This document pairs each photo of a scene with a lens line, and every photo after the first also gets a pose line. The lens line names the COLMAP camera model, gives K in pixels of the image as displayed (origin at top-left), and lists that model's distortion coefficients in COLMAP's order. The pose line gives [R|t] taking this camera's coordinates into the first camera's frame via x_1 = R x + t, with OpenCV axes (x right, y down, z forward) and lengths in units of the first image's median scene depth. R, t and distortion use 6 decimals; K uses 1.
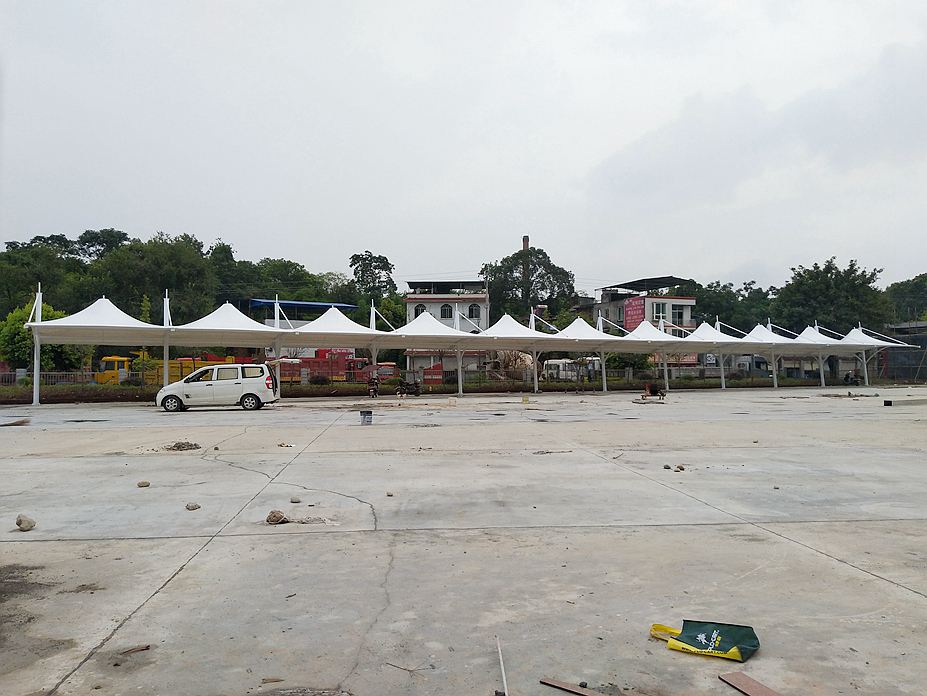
lens RADIAL K [[703.3, 0, 460.0], [0, 703.3, 345.2], [0, 0, 1]] dist [0.002466, -0.005406]
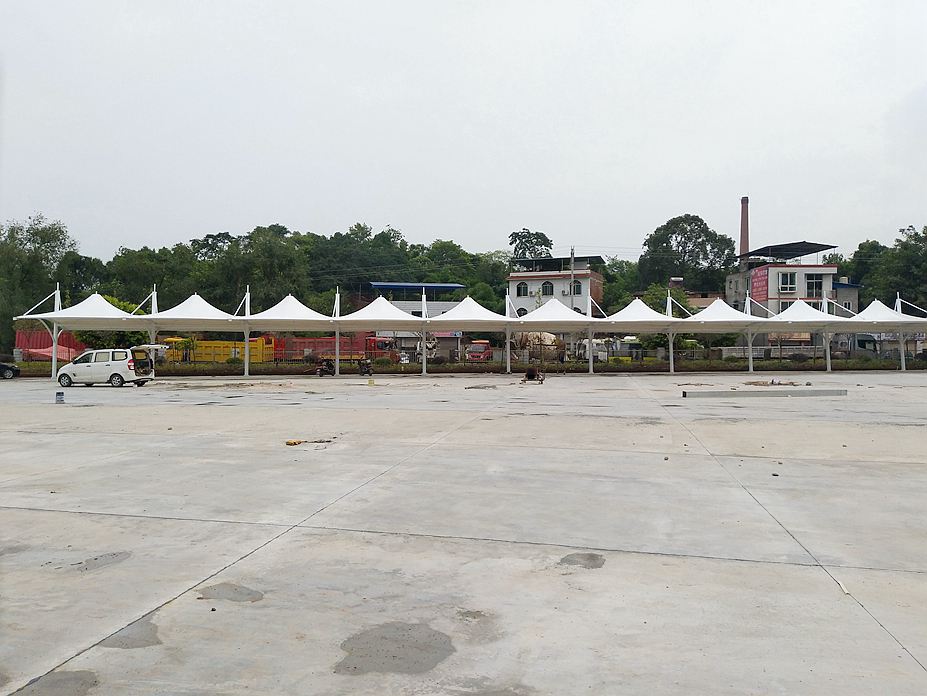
lens RADIAL K [[703.3, 0, 454.6], [0, 703.3, 353.6], [0, 0, 1]] dist [0.002466, -0.005406]
pose [[0.938450, 0.004145, -0.345390, 0.276626], [0.012545, 0.998859, 0.046071, -0.005880], [0.345187, -0.047568, 0.937328, 0.025901]]
